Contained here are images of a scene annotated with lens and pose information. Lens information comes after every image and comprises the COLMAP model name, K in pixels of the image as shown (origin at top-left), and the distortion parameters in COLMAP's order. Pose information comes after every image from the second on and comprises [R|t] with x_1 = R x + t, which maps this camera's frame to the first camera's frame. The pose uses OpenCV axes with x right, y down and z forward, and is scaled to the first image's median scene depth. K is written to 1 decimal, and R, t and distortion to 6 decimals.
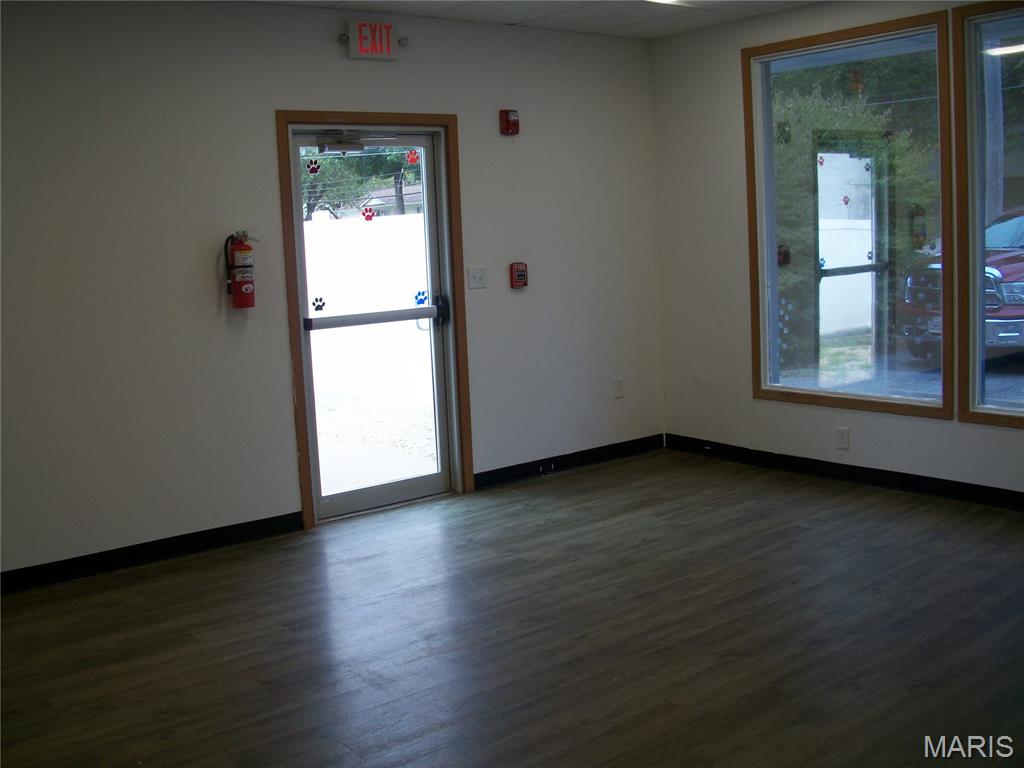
lens RADIAL K [[1091.4, 0, 507.9], [0, 1091.4, 383.9], [0, 0, 1]] dist [-0.142487, 0.000000]
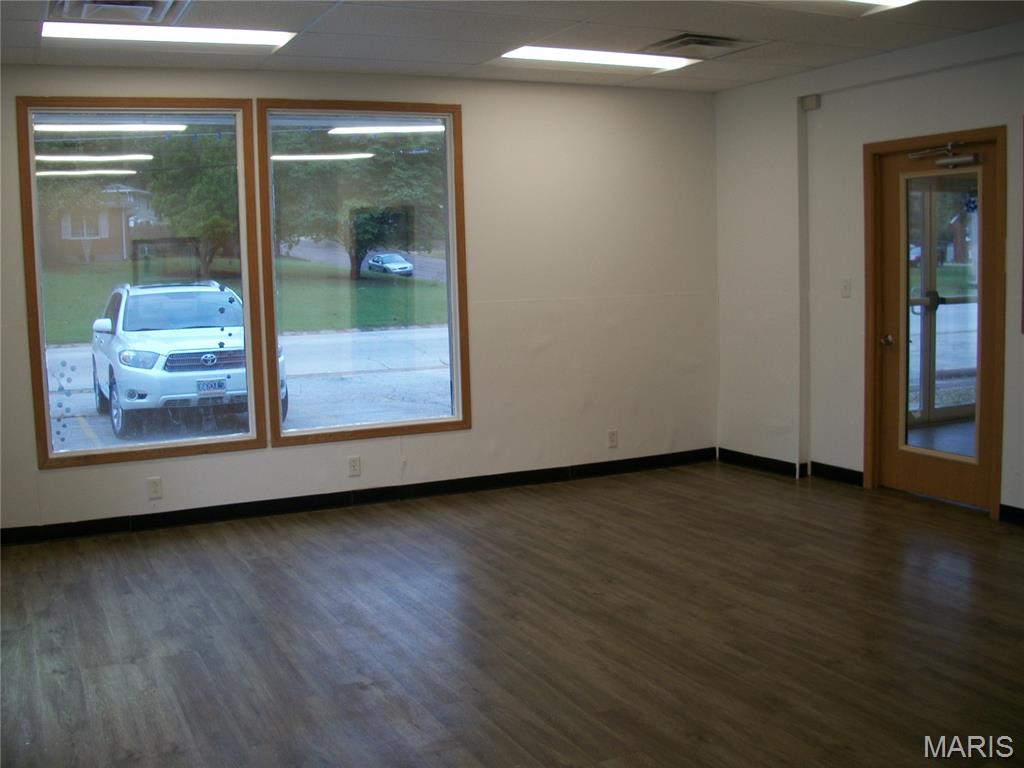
lens RADIAL K [[1091.4, 0, 507.4], [0, 1091.4, 385.6], [0, 0, 1]] dist [-0.142487, 0.000000]
pose [[0.184464, -0.064084, 0.980748, -0.718996], [0.149325, 0.988115, 0.036480, -0.038116], [-0.971429, 0.139721, 0.191841, 0.535050]]
